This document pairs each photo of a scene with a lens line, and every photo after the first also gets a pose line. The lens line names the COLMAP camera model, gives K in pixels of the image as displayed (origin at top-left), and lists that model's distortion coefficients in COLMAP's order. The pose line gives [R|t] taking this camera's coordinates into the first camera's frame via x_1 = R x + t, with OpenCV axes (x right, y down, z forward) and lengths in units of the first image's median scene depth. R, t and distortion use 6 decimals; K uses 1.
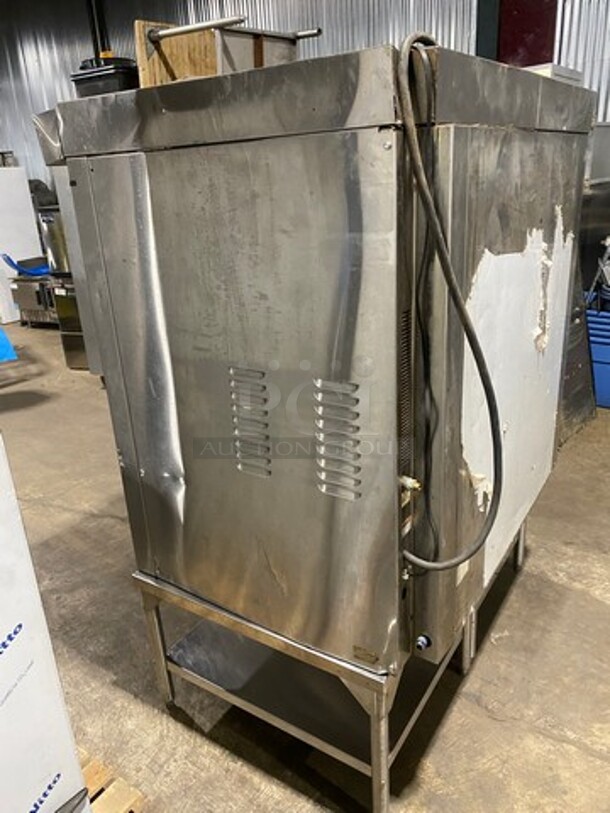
lens RADIAL K [[613.6, 0, 302.7], [0, 613.6, 394.3], [0, 0, 1]] dist [0.010522, -0.002350]
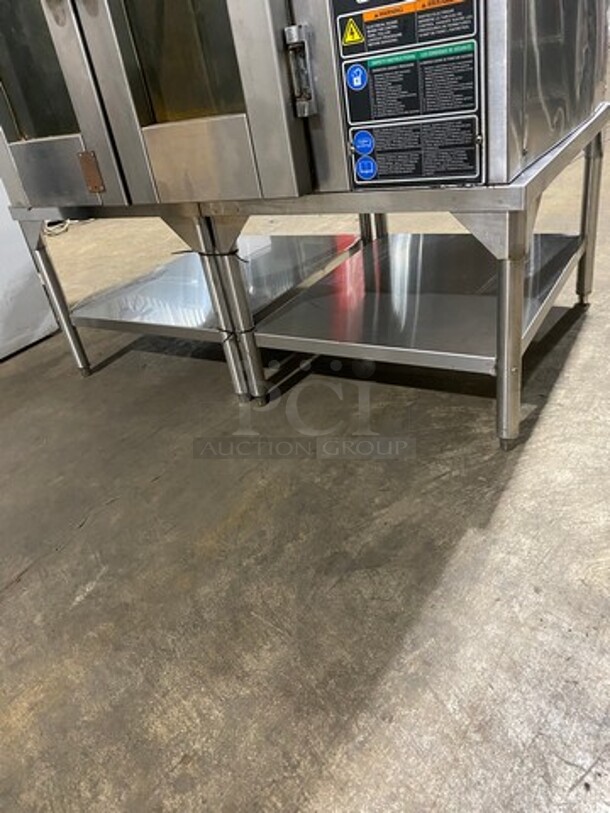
lens RADIAL K [[613.6, 0, 302.7], [0, 613.6, 394.3], [0, 0, 1]] dist [0.010522, -0.002350]
pose [[-0.019794, -0.433784, 0.900799, -0.814014], [0.480568, 0.785943, 0.389035, 0.142247], [-0.876734, 0.440596, 0.192906, 1.142256]]
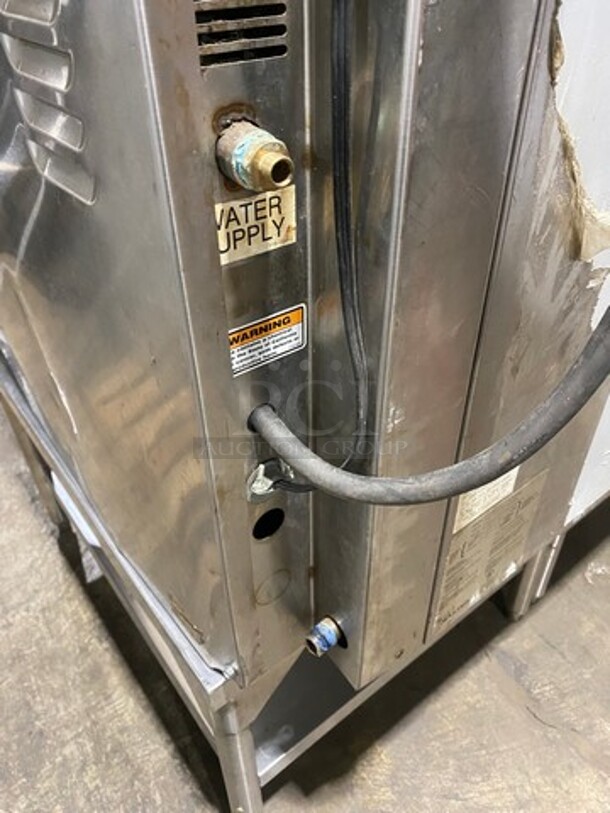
lens RADIAL K [[613.6, 0, 302.7], [0, 613.6, 394.3], [0, 0, 1]] dist [0.010522, -0.002350]
pose [[0.945261, 0.226379, -0.235021, 0.185381], [-0.140430, 0.932328, 0.333233, 0.104462], [0.294553, -0.281988, 0.913083, 0.534838]]
